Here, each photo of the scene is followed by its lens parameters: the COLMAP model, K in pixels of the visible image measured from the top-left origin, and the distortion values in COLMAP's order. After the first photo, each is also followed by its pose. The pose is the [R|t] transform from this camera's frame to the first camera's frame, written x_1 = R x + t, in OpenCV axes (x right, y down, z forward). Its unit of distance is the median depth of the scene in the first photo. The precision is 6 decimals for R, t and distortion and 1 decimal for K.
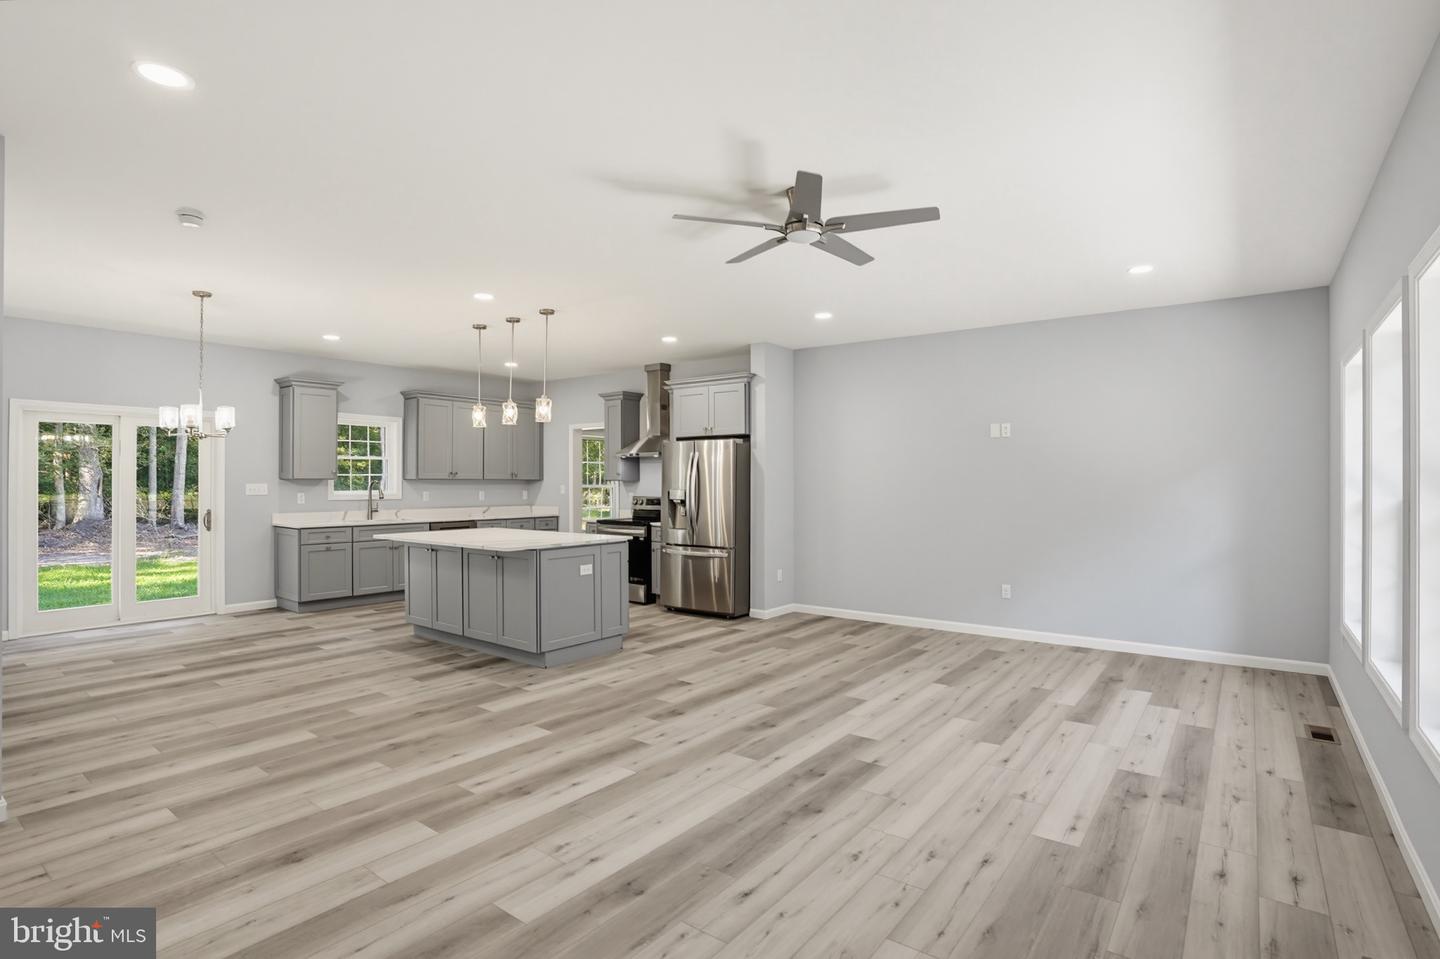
lens RADIAL K [[721.3, 0, 723.6], [0, 721.3, 483.1], [0, 0, 1]] dist [-0.078102, 0.037812]
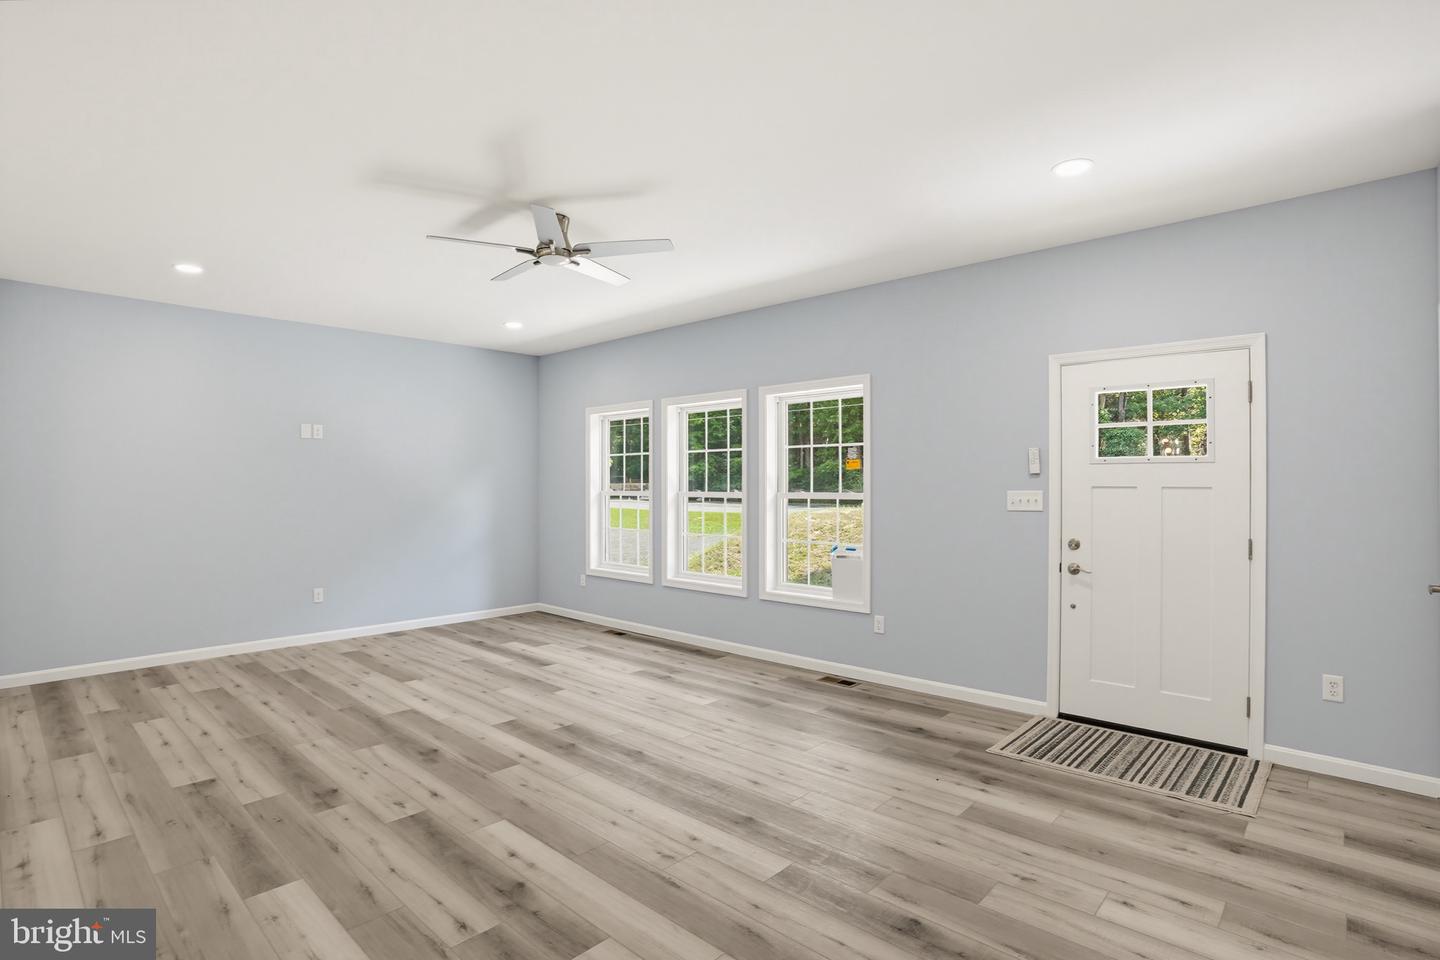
lens RADIAL K [[715.7, 0, 717.3], [0, 715.7, 474.6], [0, 0, 1]] dist [-0.075815, 0.037223]
pose [[0.100709, 0.010640, 0.994859, -0.826763], [0.003265, 0.999934, -0.011025, -0.003728], [-0.994911, 0.004359, 0.100668, 0.568776]]
